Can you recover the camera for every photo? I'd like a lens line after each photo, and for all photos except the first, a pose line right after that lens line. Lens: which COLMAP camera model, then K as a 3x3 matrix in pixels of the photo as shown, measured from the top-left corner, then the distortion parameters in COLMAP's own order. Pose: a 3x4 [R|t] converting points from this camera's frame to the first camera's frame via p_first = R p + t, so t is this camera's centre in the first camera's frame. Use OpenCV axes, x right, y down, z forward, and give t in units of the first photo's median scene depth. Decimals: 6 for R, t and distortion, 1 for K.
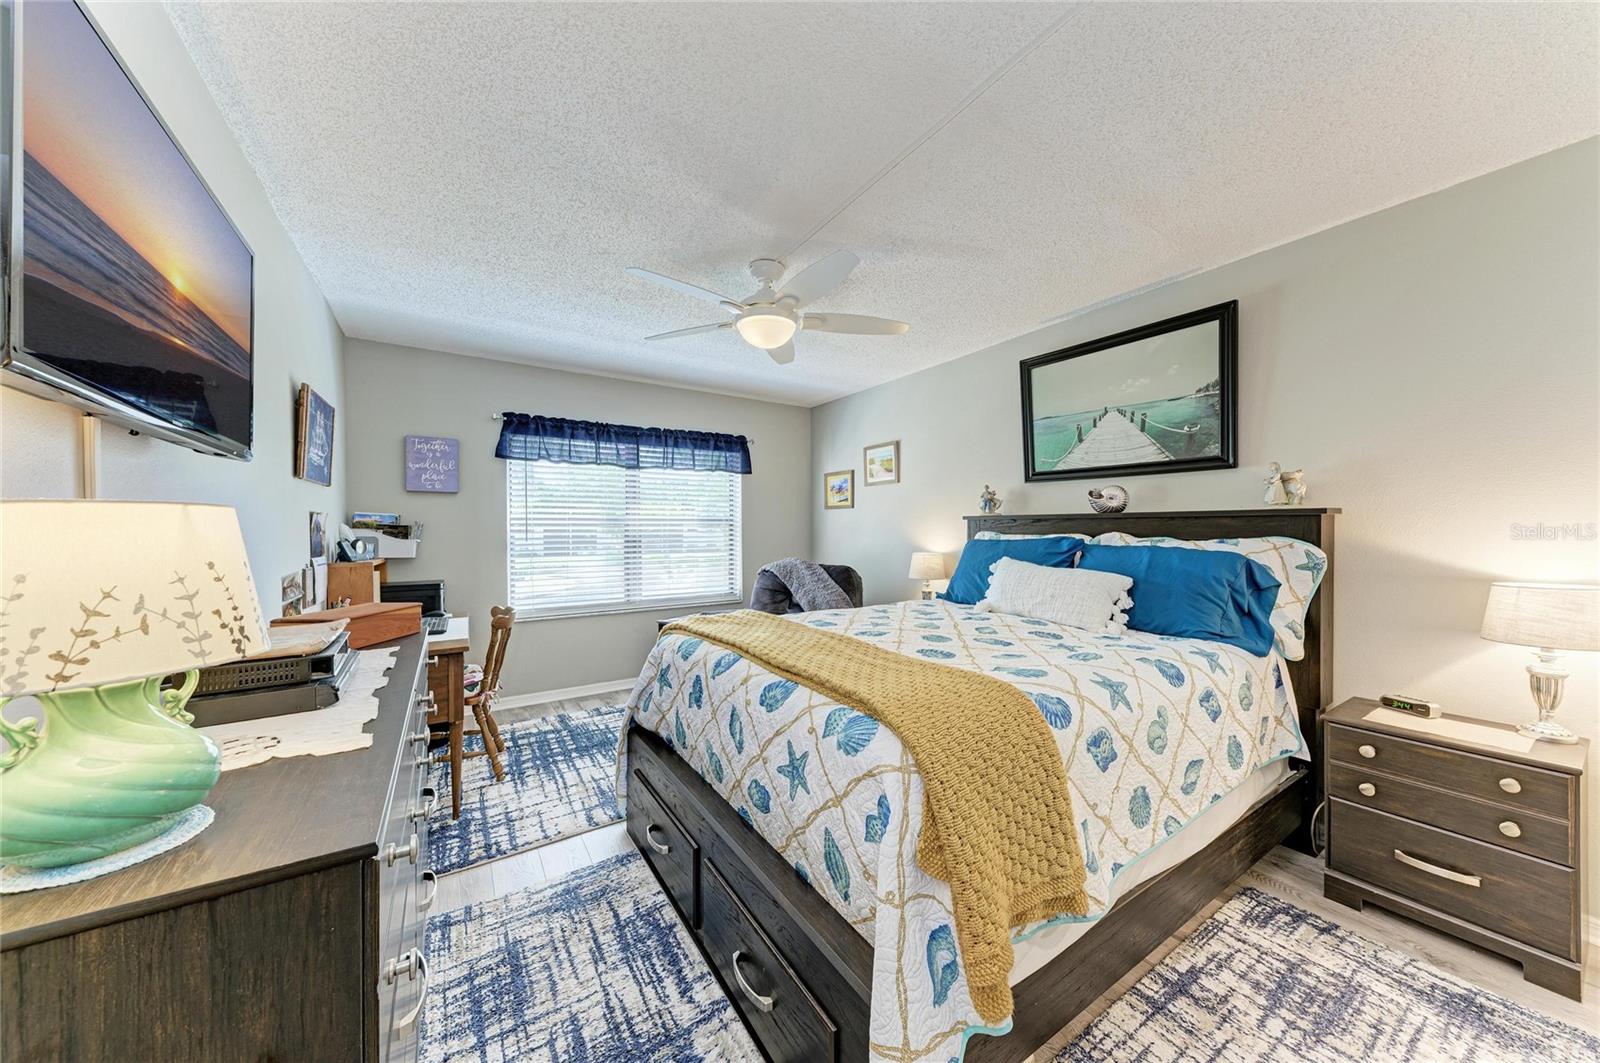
lens RADIAL K [[539.4, 0, 801.4], [0, 539.4, 534.6], [0, 0, 1]] dist [0.021176, -0.004446]
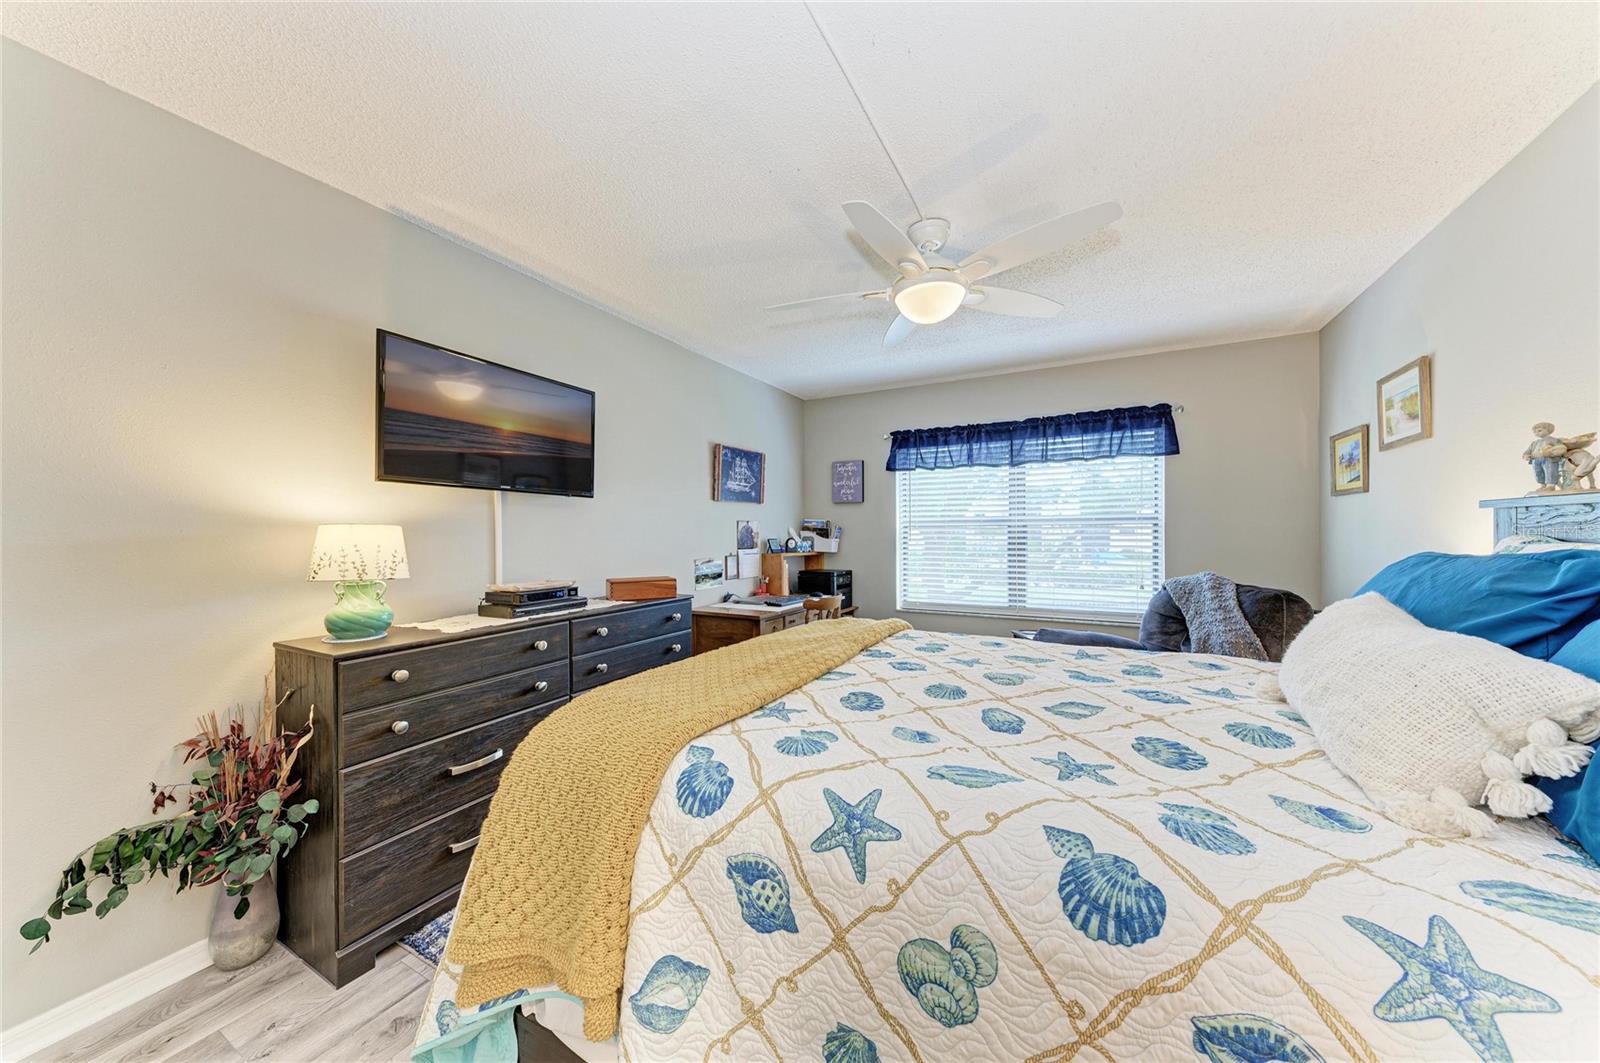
lens RADIAL K [[539.4, 0, 801.4], [0, 539.4, 534.6], [0, 0, 1]] dist [0.021176, -0.004446]
pose [[0.482776, 0.004600, -0.875732, 0.494936], [-0.005727, 0.999981, 0.002096, -0.004356], [0.875725, 0.004003, 0.482793, 0.332064]]
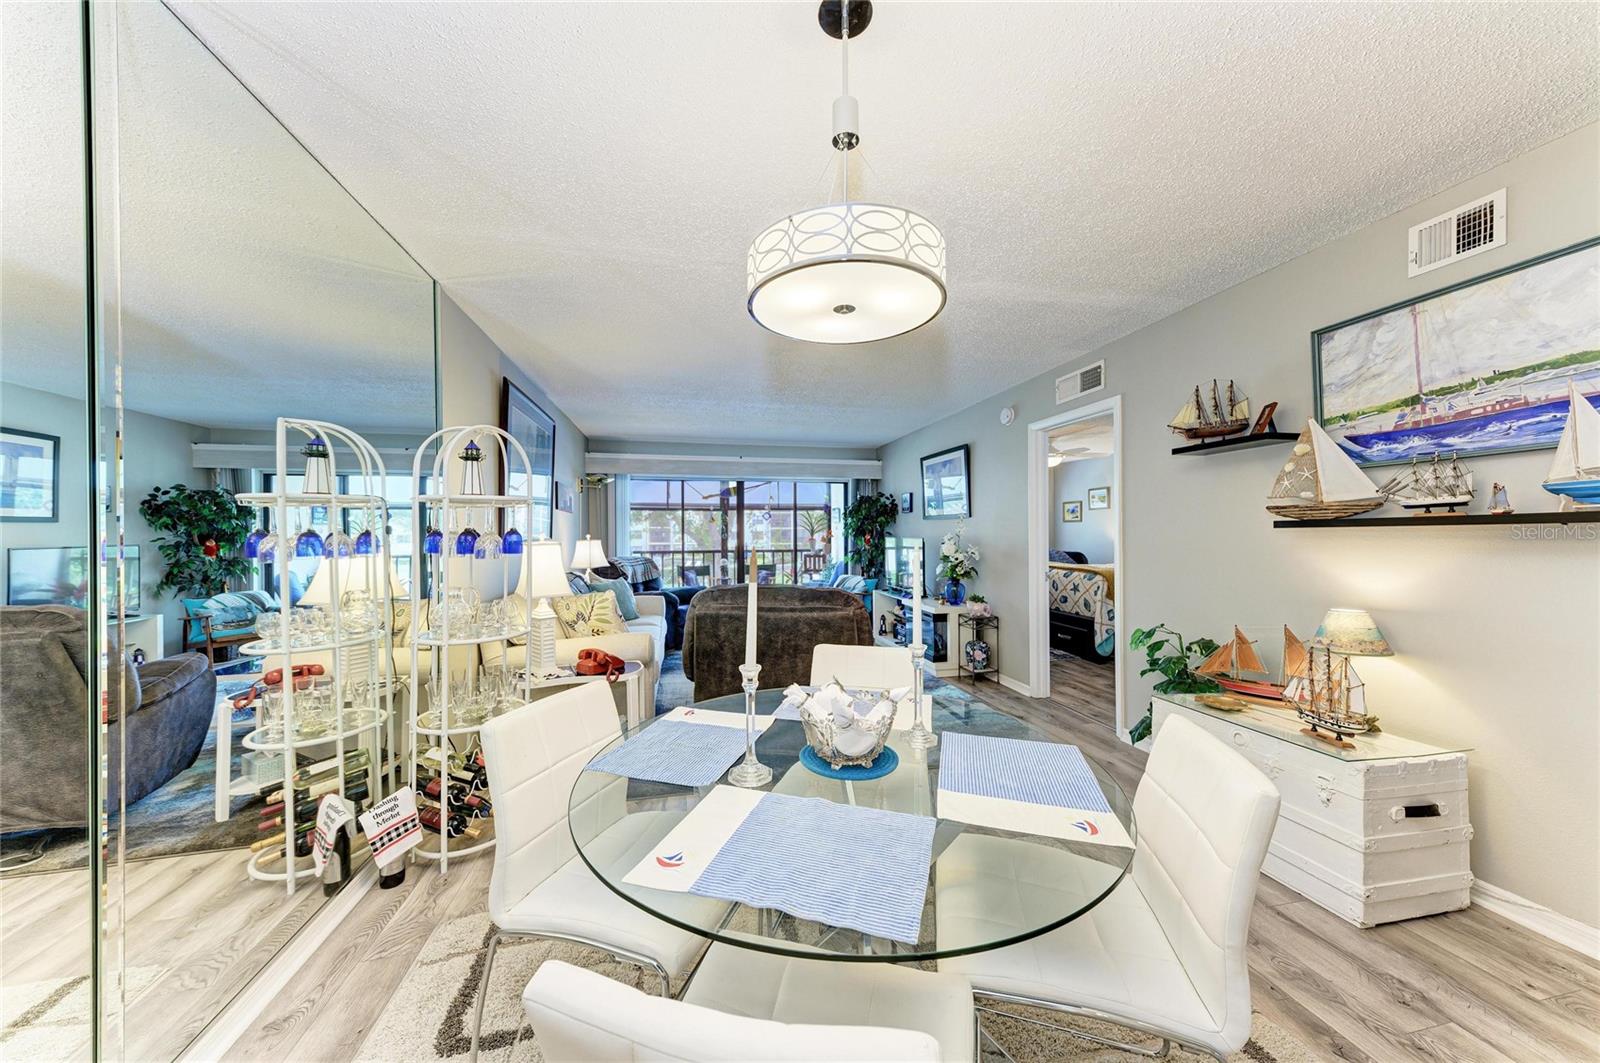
lens RADIAL K [[539.4, 0, 801.4], [0, 539.4, 534.6], [0, 0, 1]] dist [0.021176, -0.004446]
pose [[0.936360, -0.002467, -0.351032, -0.234088], [-0.000925, 0.999954, -0.009495, 0.019550], [0.351040, 0.009215, 0.936315, -1.664136]]
